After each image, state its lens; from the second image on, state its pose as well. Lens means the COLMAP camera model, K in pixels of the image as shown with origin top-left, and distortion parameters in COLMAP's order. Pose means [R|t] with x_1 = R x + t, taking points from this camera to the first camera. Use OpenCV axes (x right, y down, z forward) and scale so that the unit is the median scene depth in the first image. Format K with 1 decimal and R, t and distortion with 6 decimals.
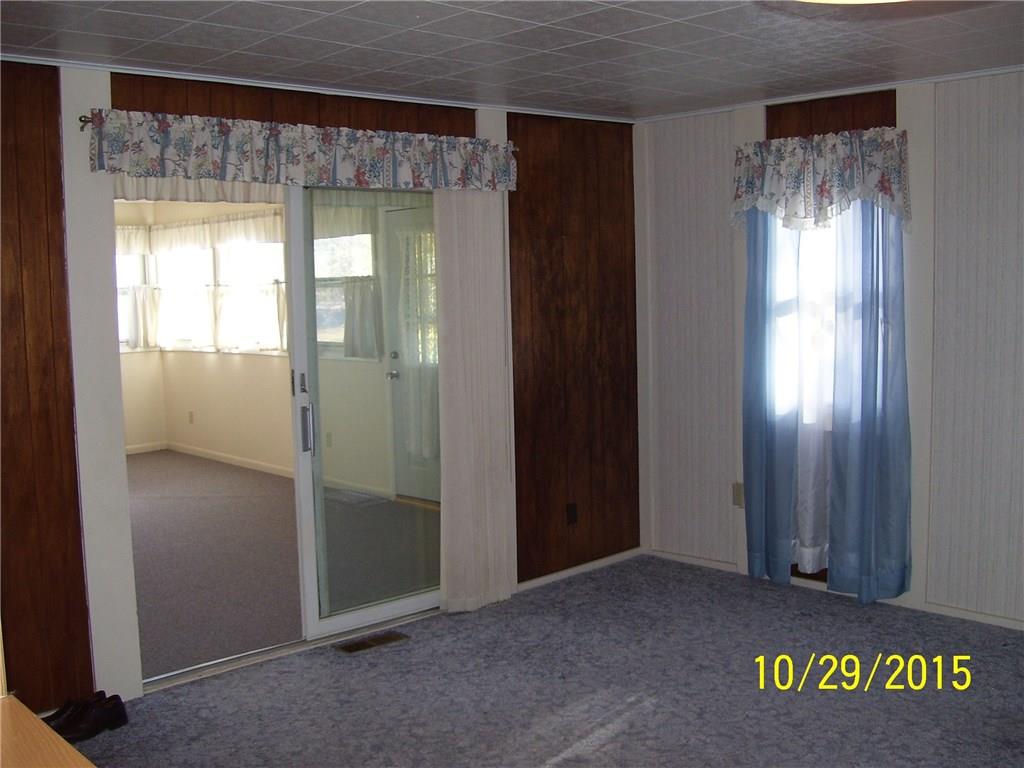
lens RADIAL K [[1095.8, 0, 510.9], [0, 1095.8, 380.3], [0, 0, 1]] dist [-0.108955, 0.000000]
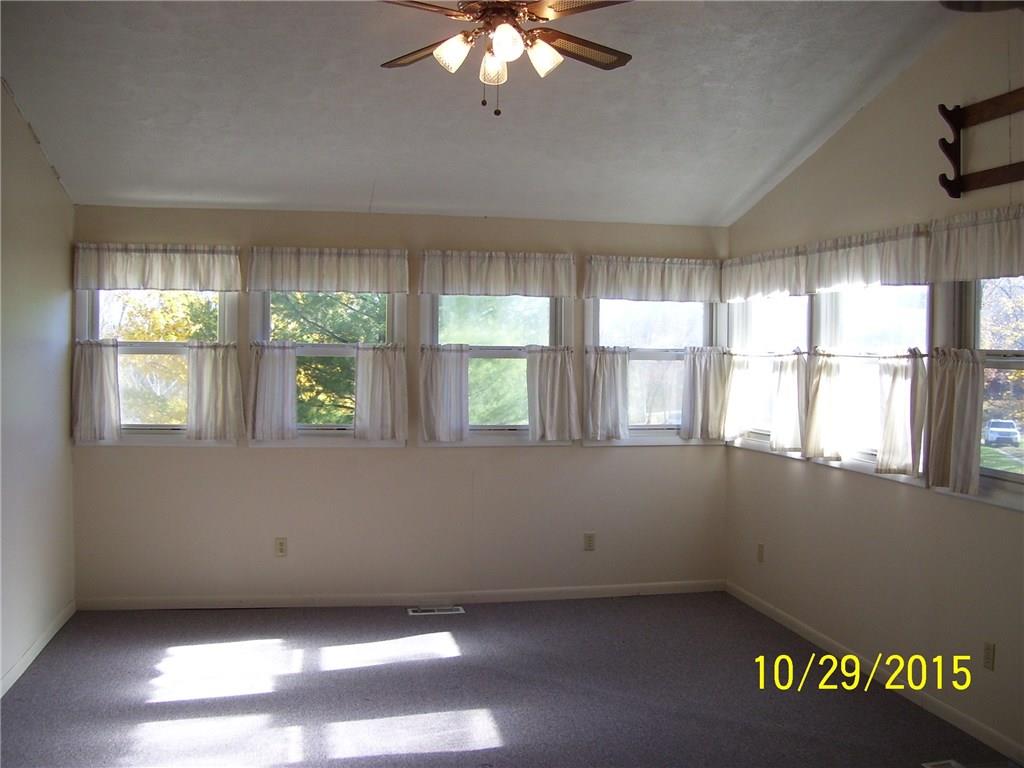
lens RADIAL K [[1095.8, 0, 513.2], [0, 1095.8, 379.6], [0, 0, 1]] dist [-0.108955, 0.000000]
pose [[0.848281, 0.052181, -0.526968, -0.088727], [-0.081381, 0.996158, -0.032362, -0.039024], [0.523255, 0.070338, 0.849268, 0.388304]]
